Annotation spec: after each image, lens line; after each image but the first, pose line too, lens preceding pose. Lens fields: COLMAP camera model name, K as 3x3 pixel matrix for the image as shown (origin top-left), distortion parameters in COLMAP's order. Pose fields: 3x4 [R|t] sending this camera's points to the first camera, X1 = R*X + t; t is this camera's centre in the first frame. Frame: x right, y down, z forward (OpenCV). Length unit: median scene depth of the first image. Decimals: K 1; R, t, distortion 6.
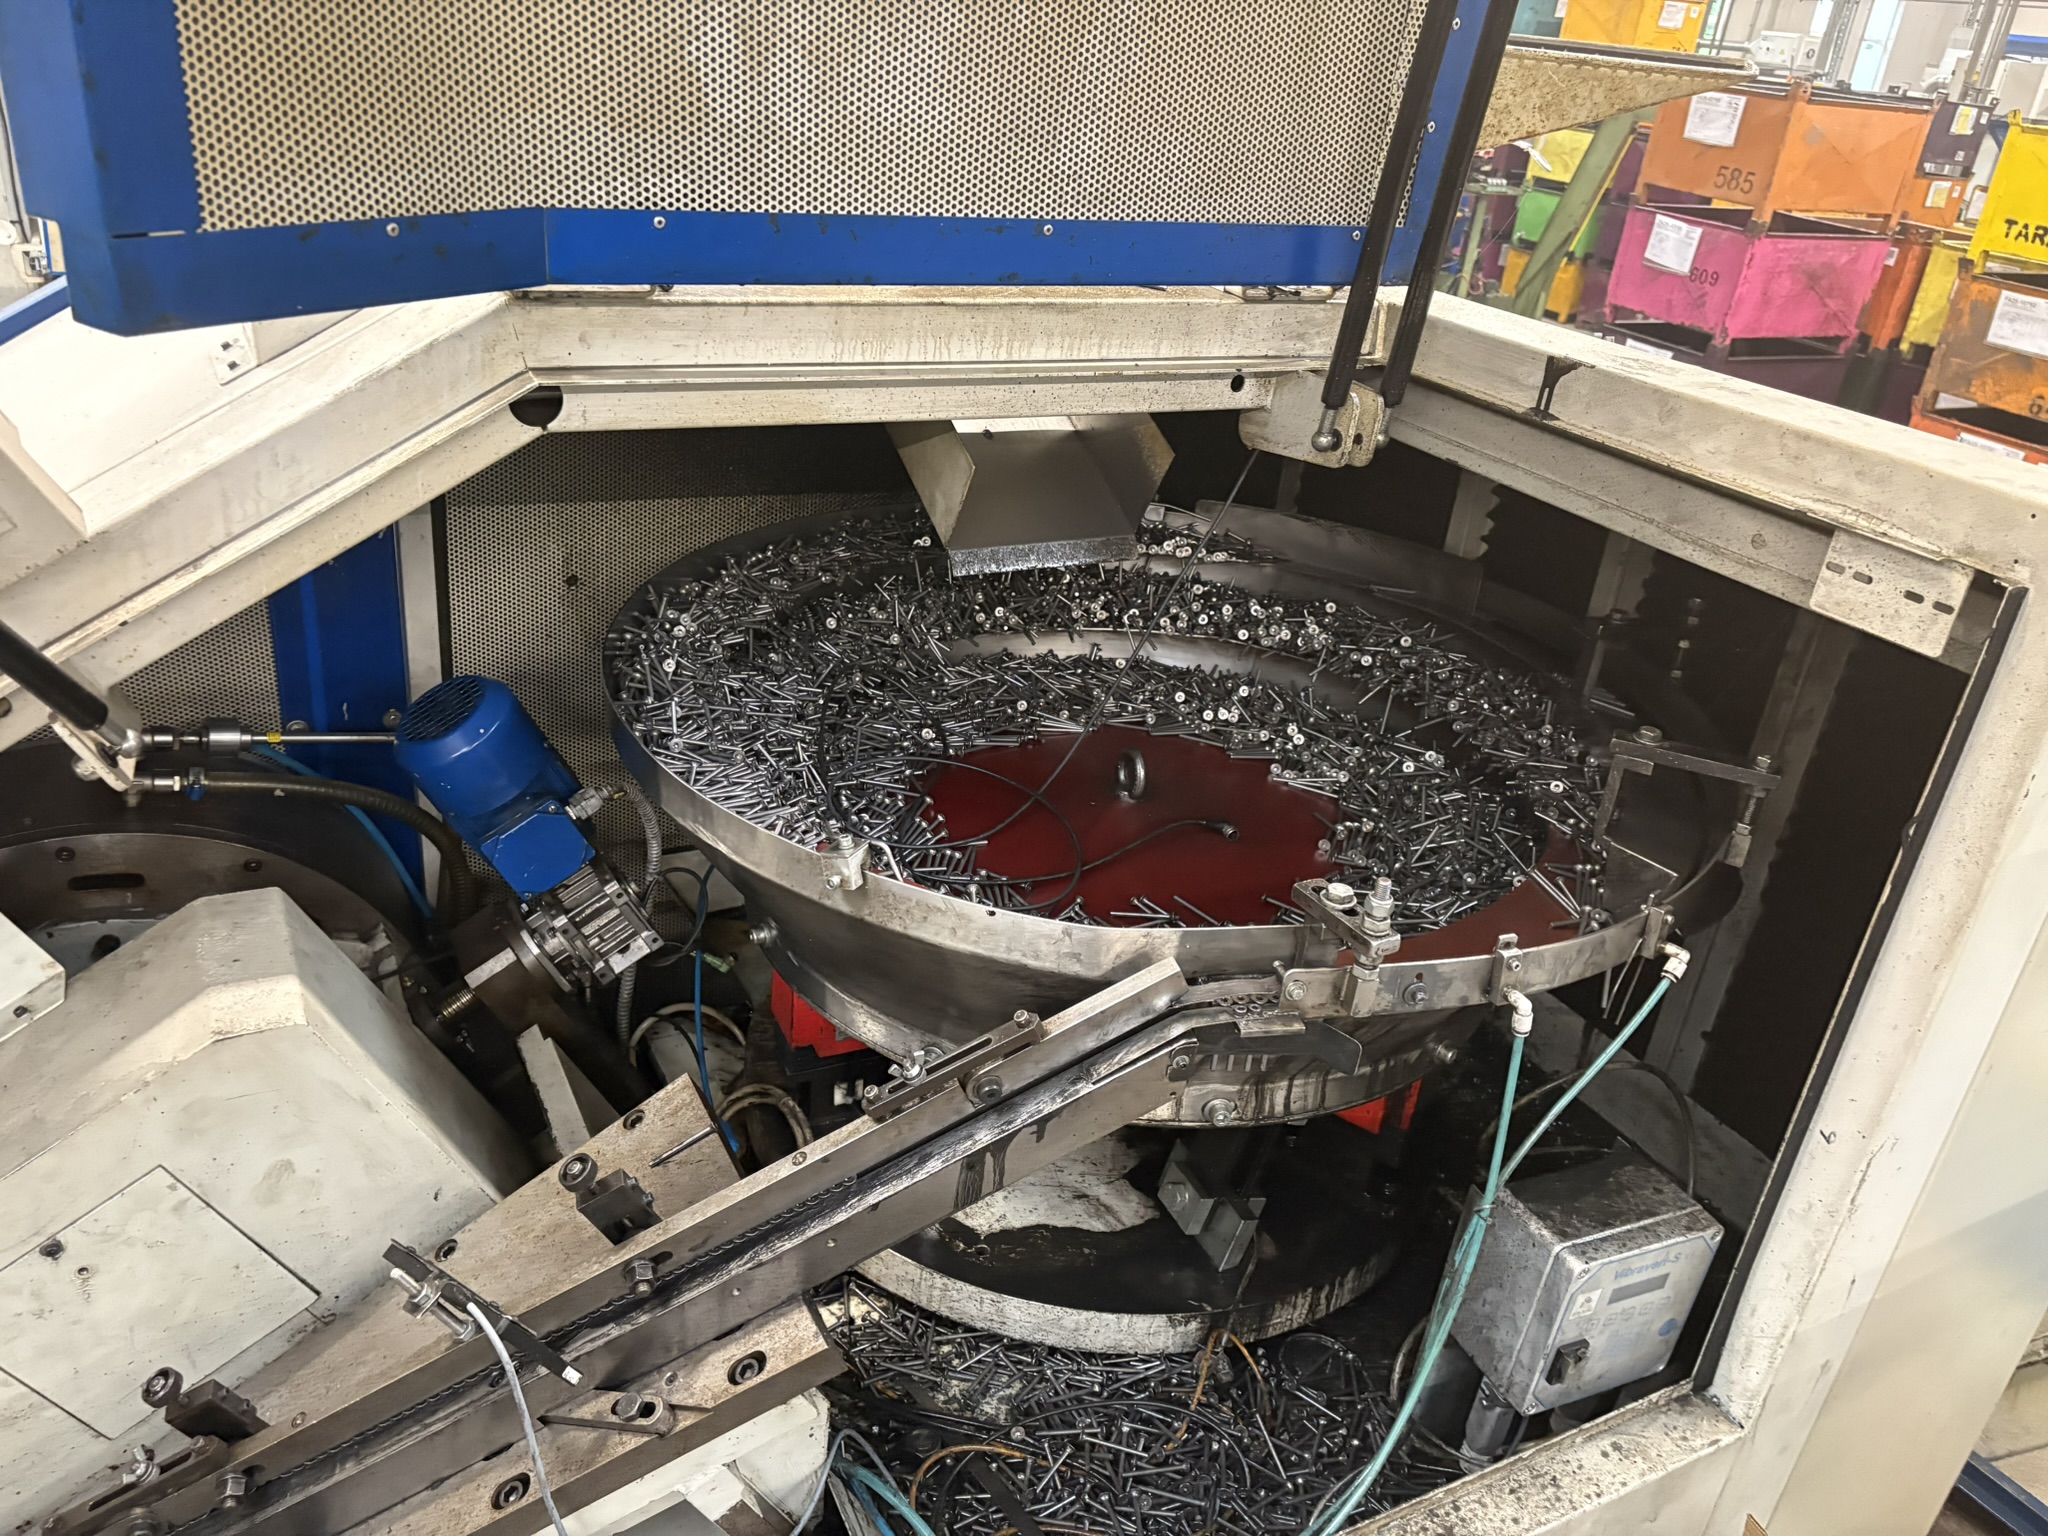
lens RADIAL K [[1546.7, 0, 1015.7], [0, 1546.7, 754.5], [0, 0, 1]] dist [0.048144, -0.051058]
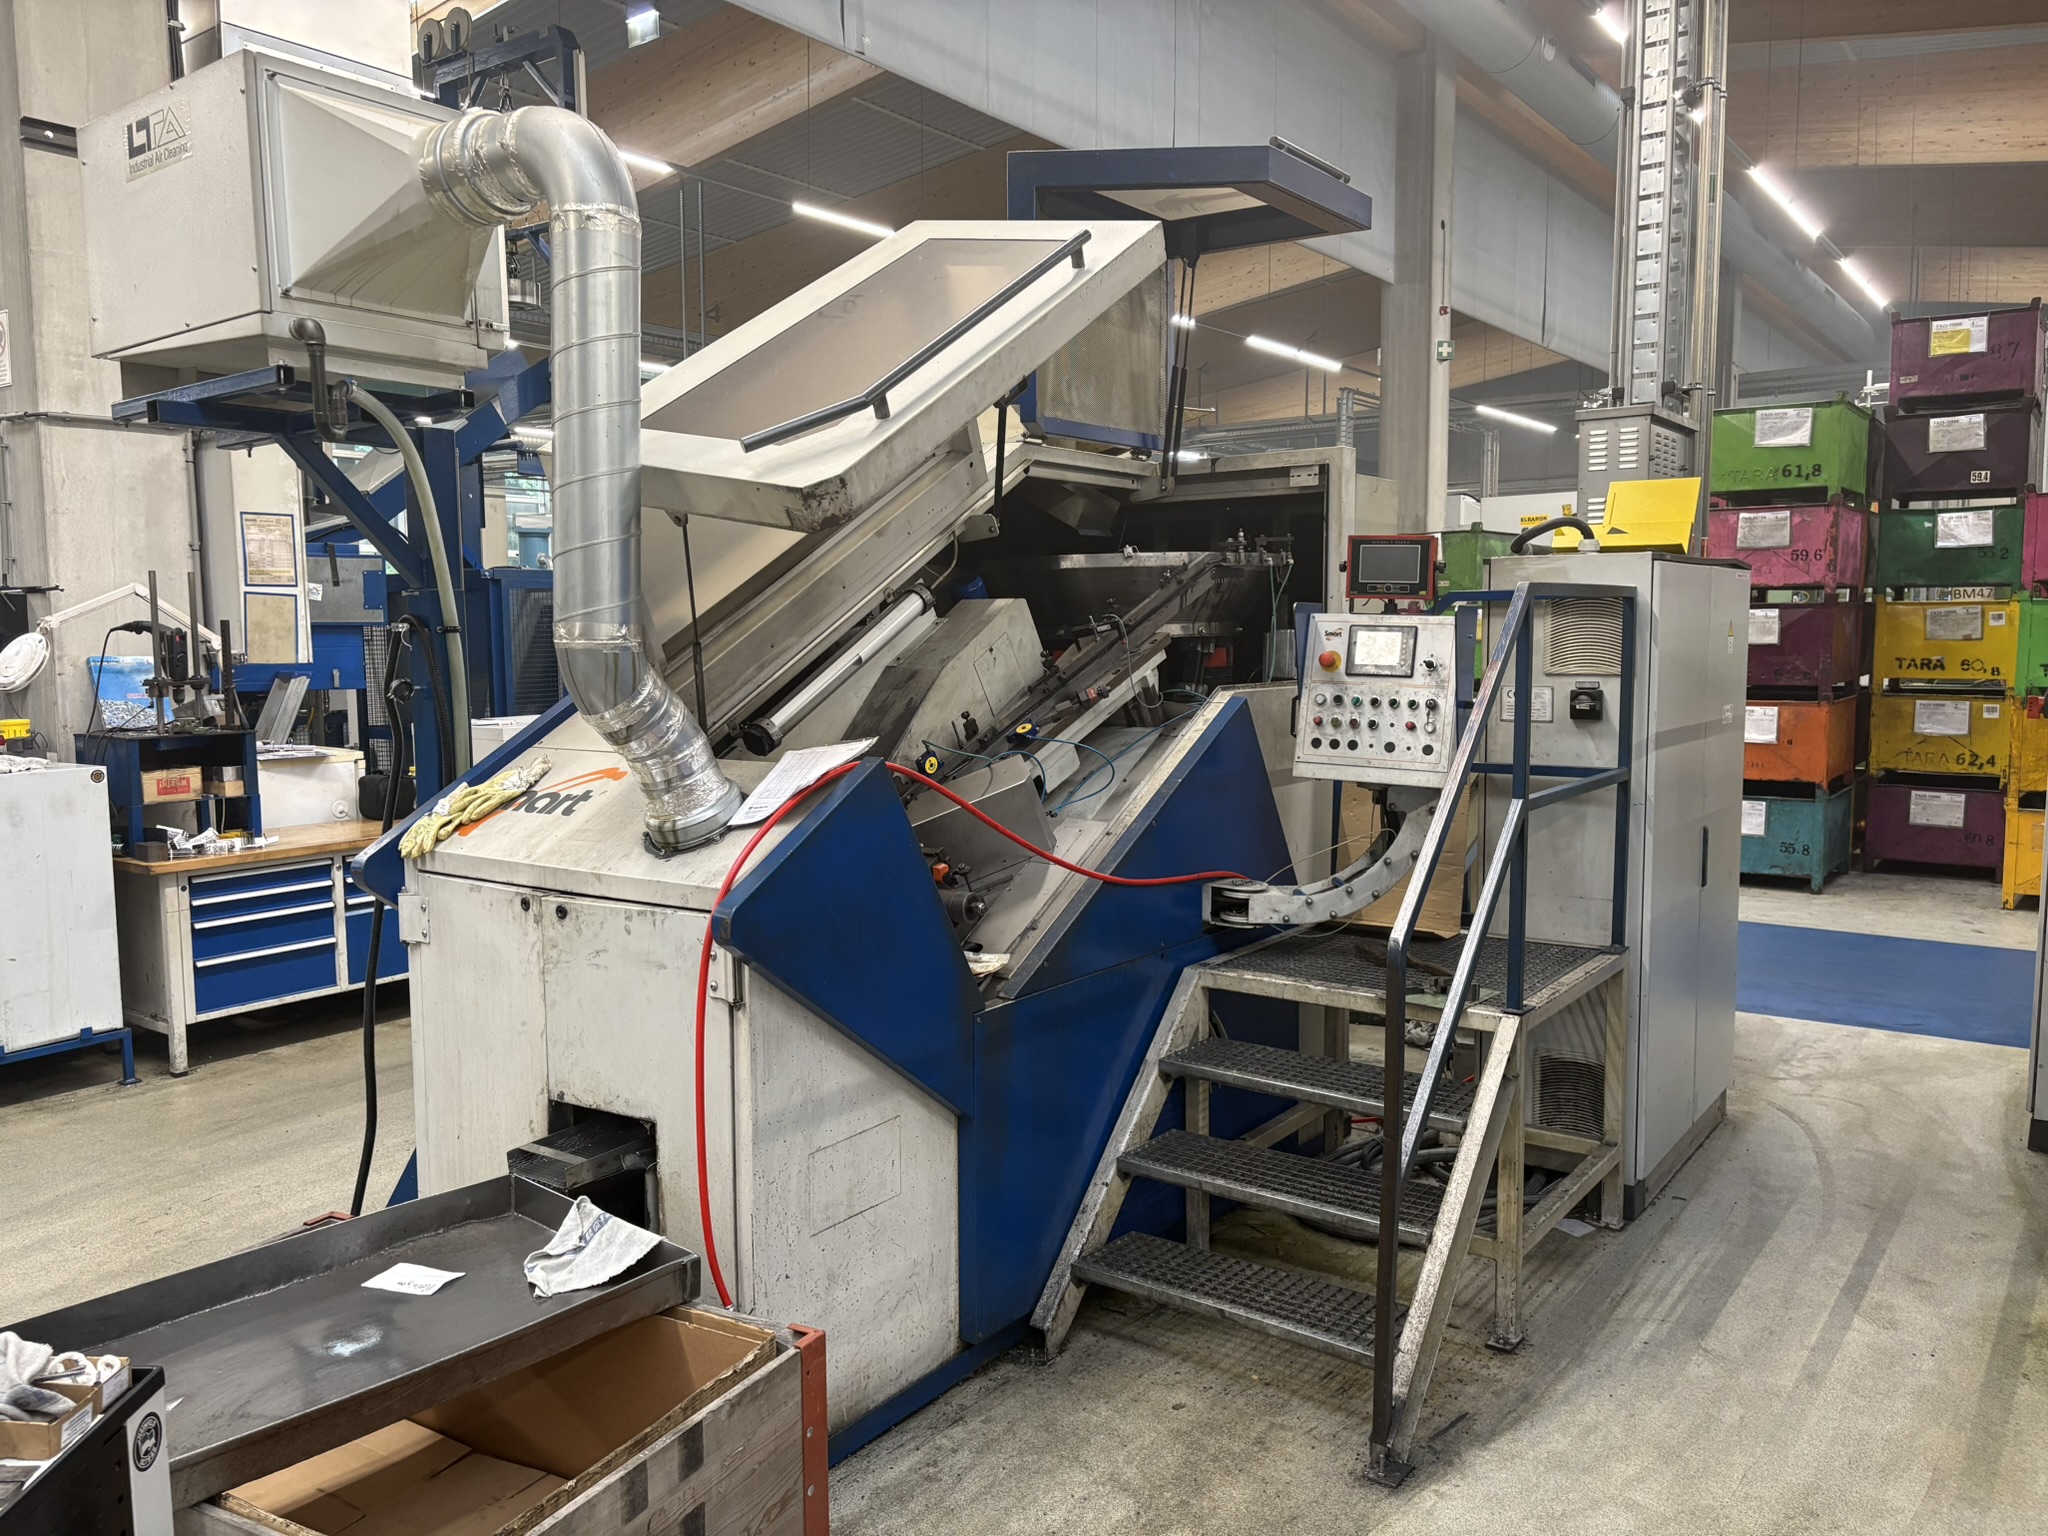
lens RADIAL K [[1546.7, 0, 1004.4], [0, 1546.7, 770.1], [0, 0, 1]] dist [0.048144, -0.051058]
pose [[0.895301, -0.145361, 0.421077, -2.216219], [0.279456, 0.919395, -0.276797, 1.648180], [-0.346901, 0.365489, 0.863758, -2.271464]]
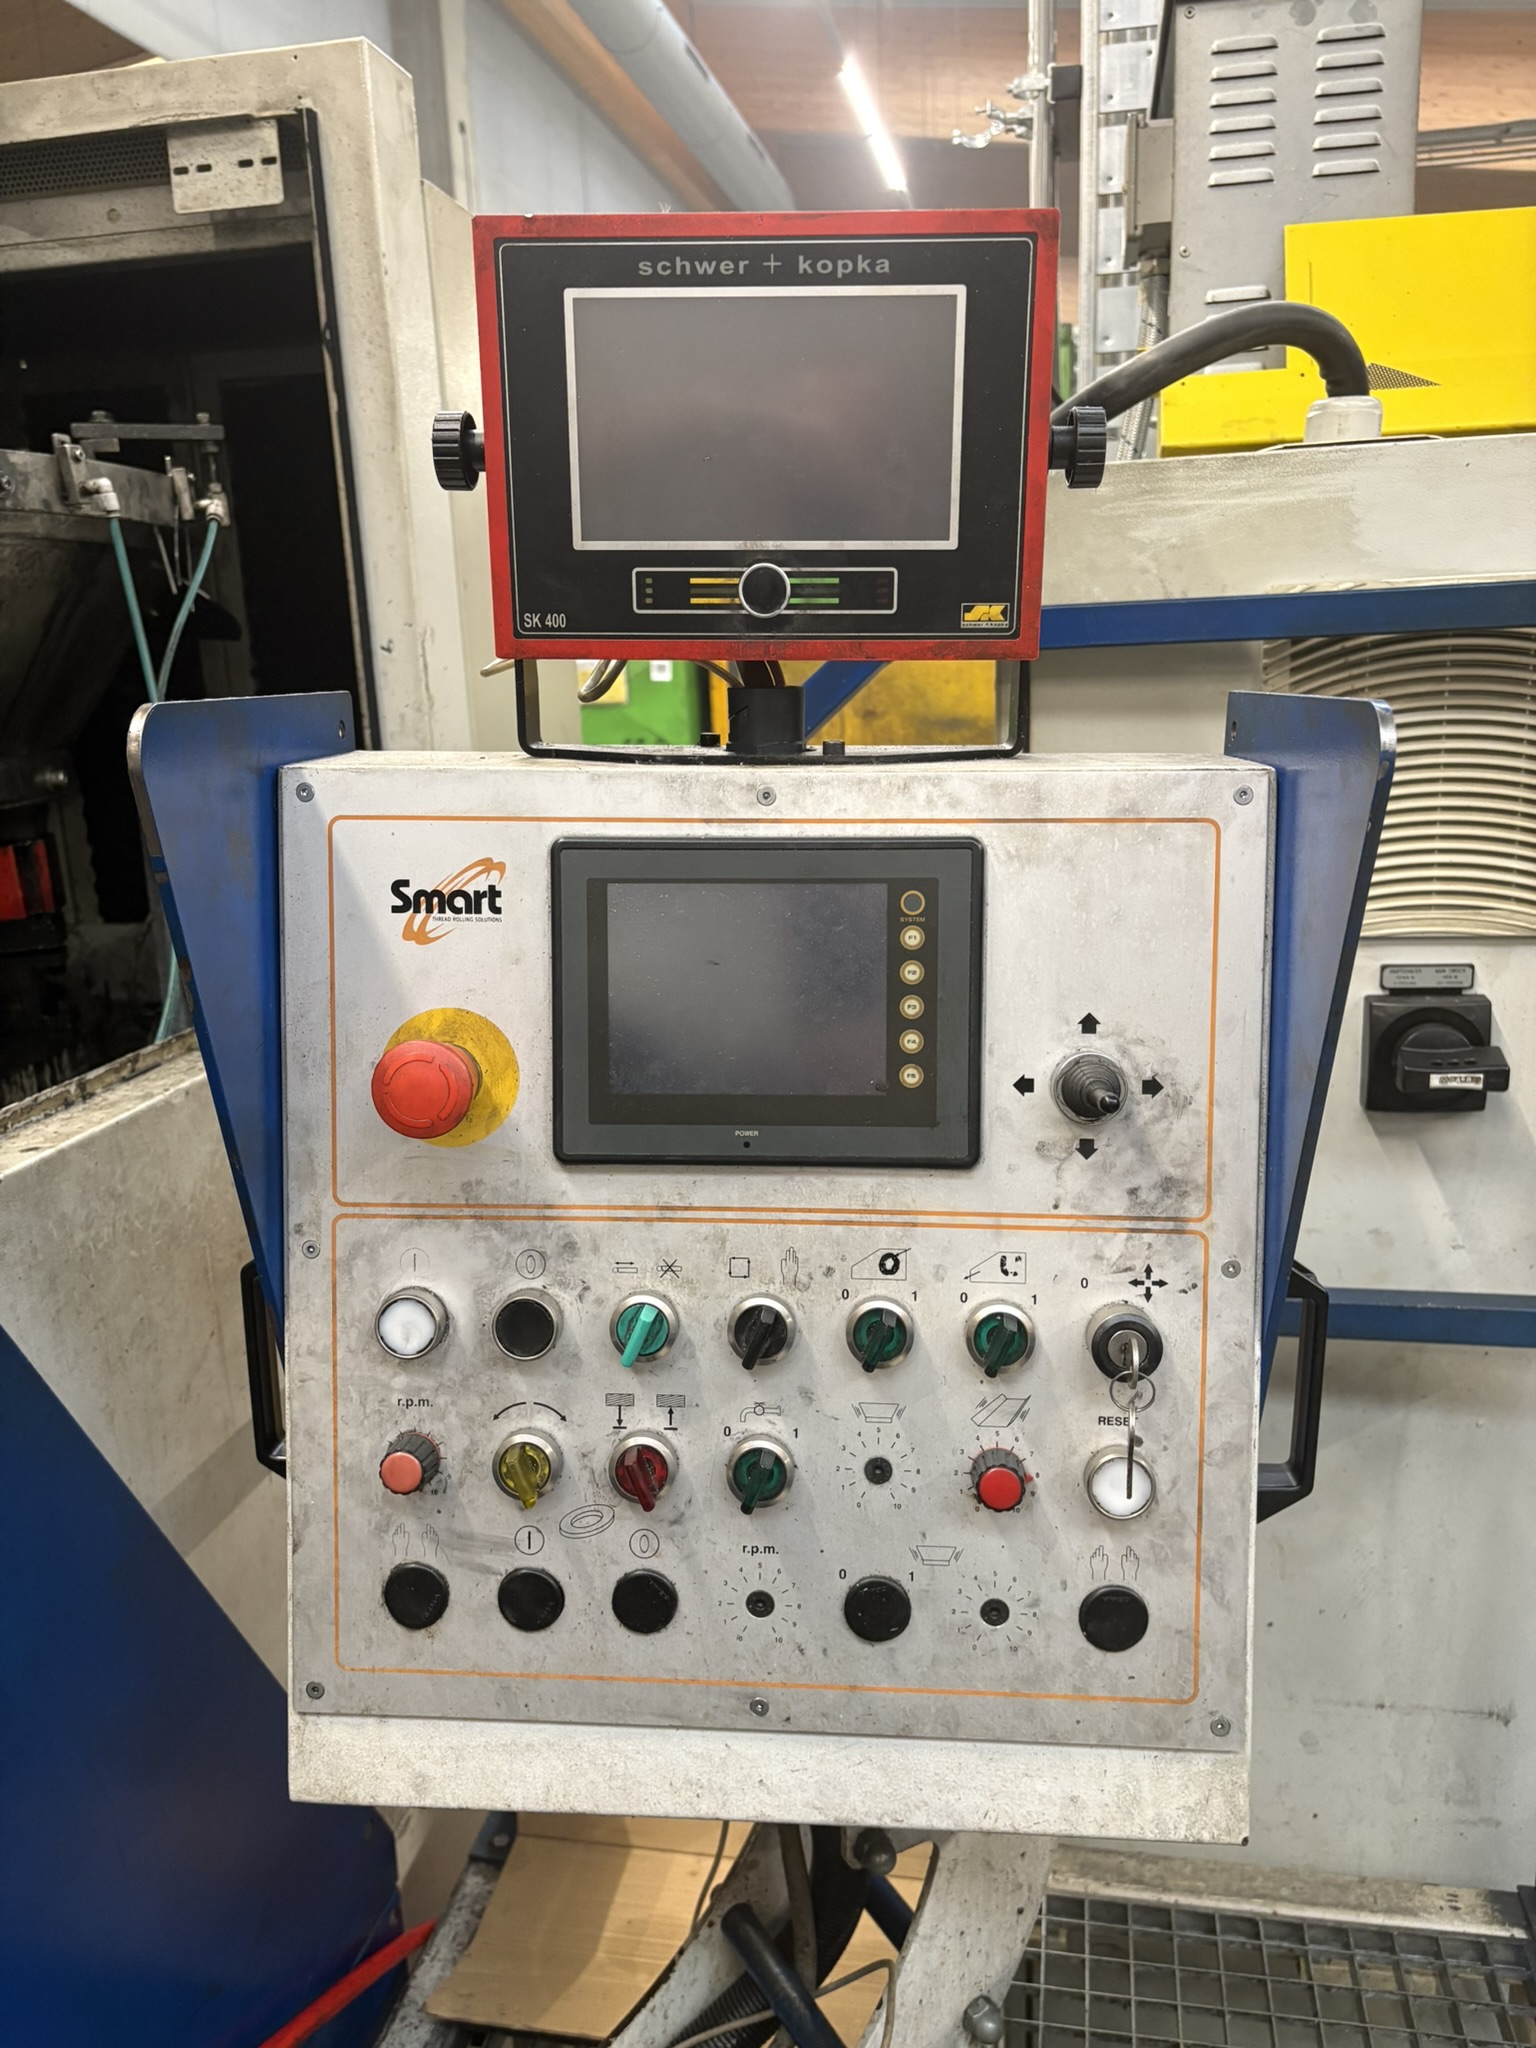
lens RADIAL K [[1546.7, 0, 770.4], [0, 1546.7, 1041.0], [0, 0, 1]] dist [0.048144, -0.051058]
pose [[0.613783, -0.307978, 0.726925, -0.263877], [0.436688, 0.899528, 0.012385, 0.635551], [-0.657703, 0.309838, 0.686605, 0.080339]]
